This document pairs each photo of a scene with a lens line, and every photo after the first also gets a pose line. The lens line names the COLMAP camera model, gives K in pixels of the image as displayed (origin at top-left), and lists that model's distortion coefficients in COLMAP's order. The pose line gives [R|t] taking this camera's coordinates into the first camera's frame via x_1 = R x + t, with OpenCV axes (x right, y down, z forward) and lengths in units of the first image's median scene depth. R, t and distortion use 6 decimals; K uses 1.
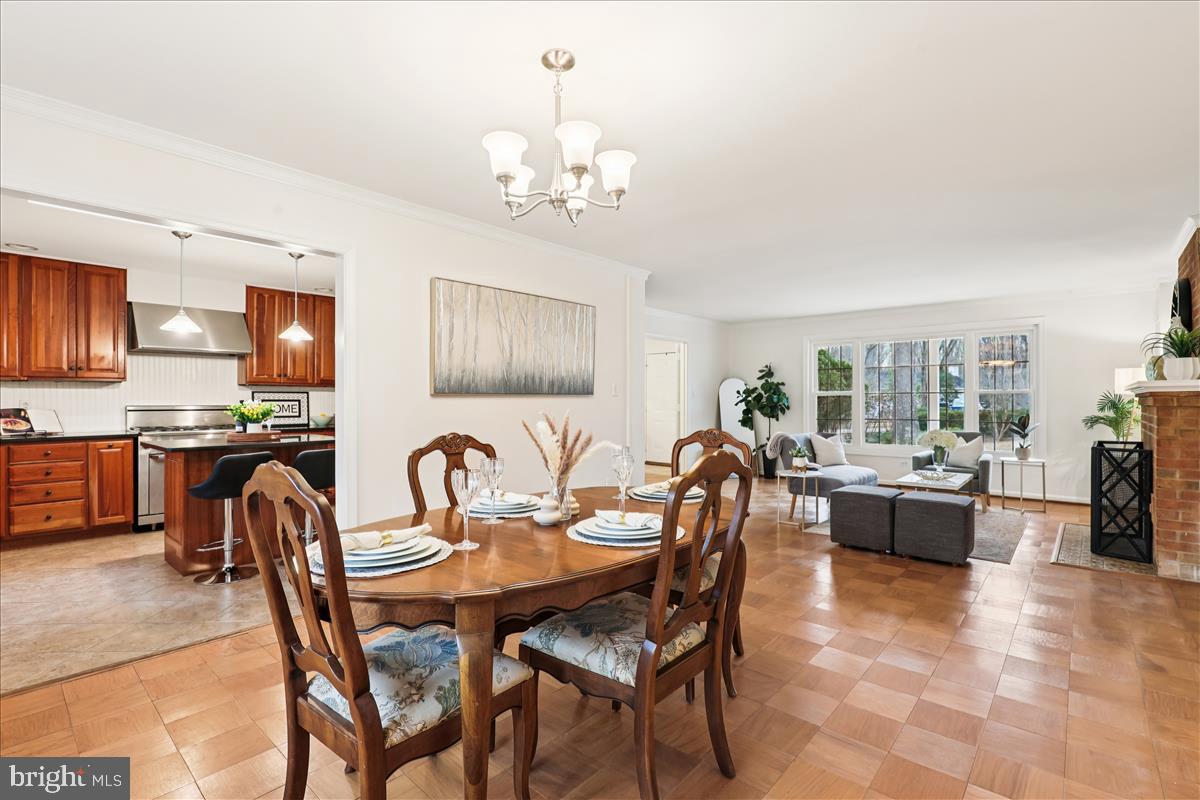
lens RADIAL K [[482.7, 0, 549.1], [0, 482.7, 398.0], [0, 0, 1]] dist [-0.002059, 0.000251]
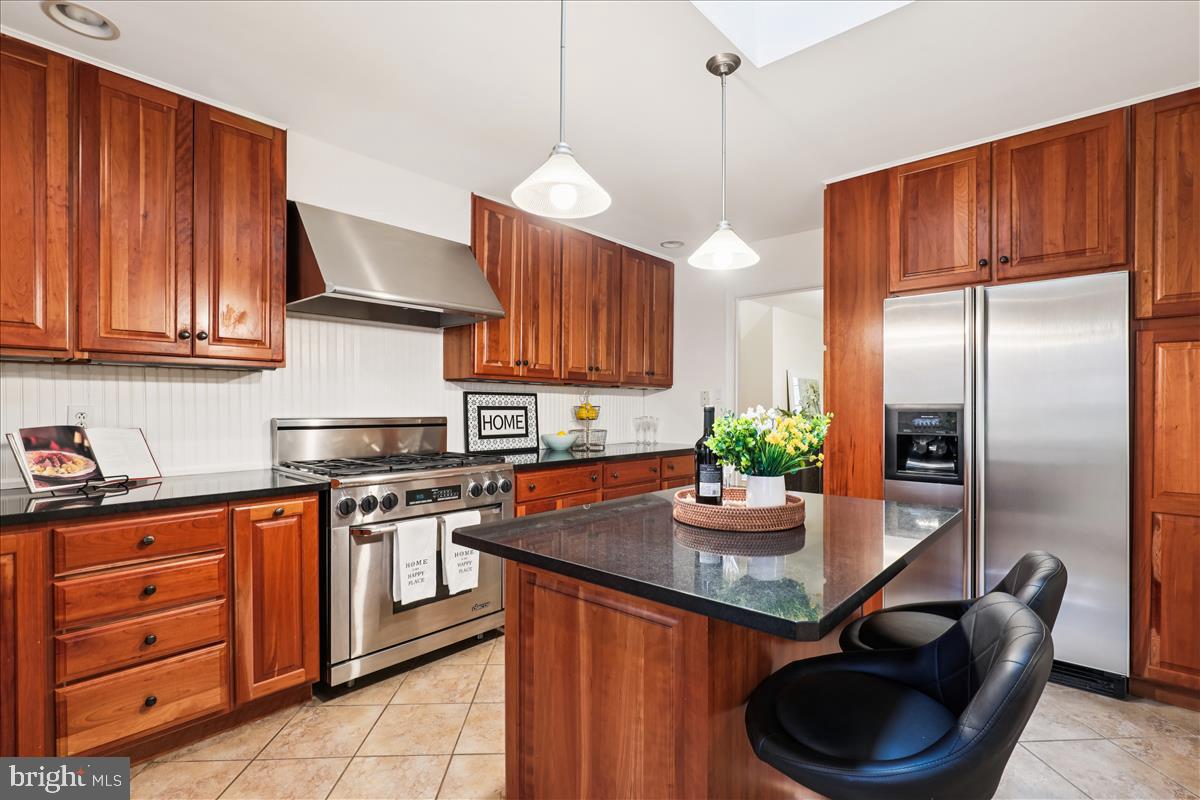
lens RADIAL K [[528.9, 0, 605.7], [0, 528.9, 407.8], [0, 0, 1]] dist [-0.006579, 0.000295]
pose [[0.999987, 0.001028, -0.005085, -0.608169], [-0.001003, 0.999987, 0.004955, 0.002278], [0.005090, -0.004950, 0.999975, 0.523715]]
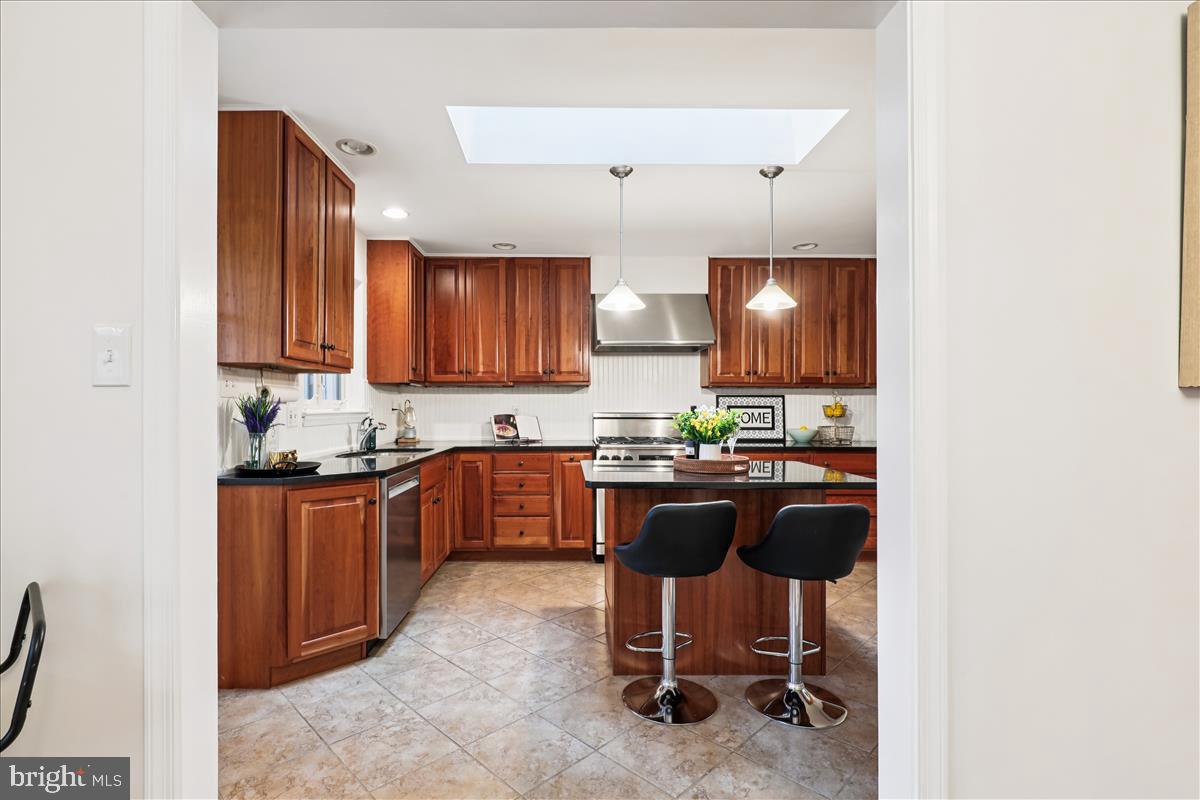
lens RADIAL K [[528.9, 0, 605.7], [0, 528.9, 407.8], [0, 0, 1]] dist [-0.006579, 0.000295]
pose [[0.714303, 0.002513, -0.699832, -0.197353], [0.001591, 0.999985, 0.005214, 0.002418], [0.699835, -0.004838, 0.714289, 0.358396]]
